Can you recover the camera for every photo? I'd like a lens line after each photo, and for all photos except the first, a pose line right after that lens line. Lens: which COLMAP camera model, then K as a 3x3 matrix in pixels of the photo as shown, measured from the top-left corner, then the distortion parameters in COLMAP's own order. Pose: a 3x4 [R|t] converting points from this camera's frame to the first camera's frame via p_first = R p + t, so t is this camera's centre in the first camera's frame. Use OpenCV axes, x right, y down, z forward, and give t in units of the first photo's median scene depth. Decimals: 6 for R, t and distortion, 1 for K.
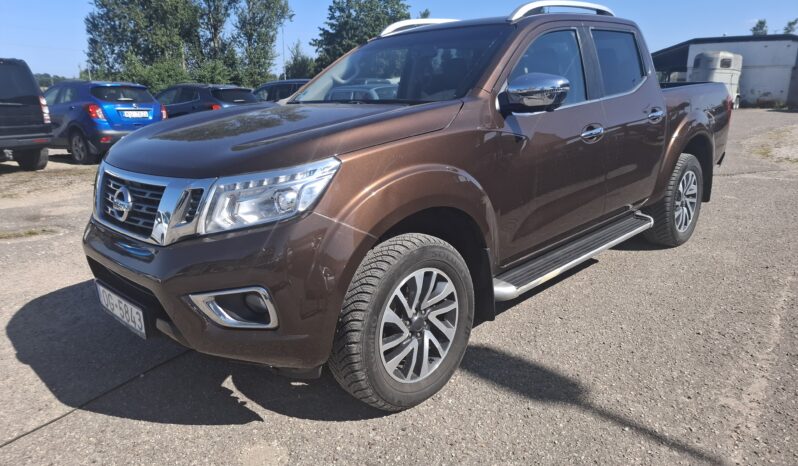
lens RADIAL K [[569.7, 0, 400.8], [0, 569.7, 229.9], [0, 0, 1]] dist [0.061094, -0.072822]
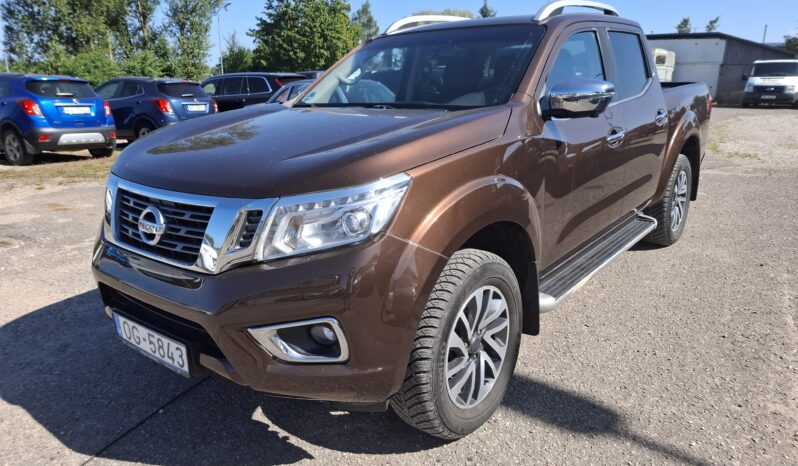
lens RADIAL K [[569.7, 0, 400.8], [0, 569.7, 235.3], [0, 0, 1]] dist [0.061094, -0.072822]
pose [[0.994187, -0.022751, 0.105232, -0.170880], [0.020572, 0.999552, 0.021746, -0.036241], [-0.105680, -0.019454, 0.994210, 0.070202]]
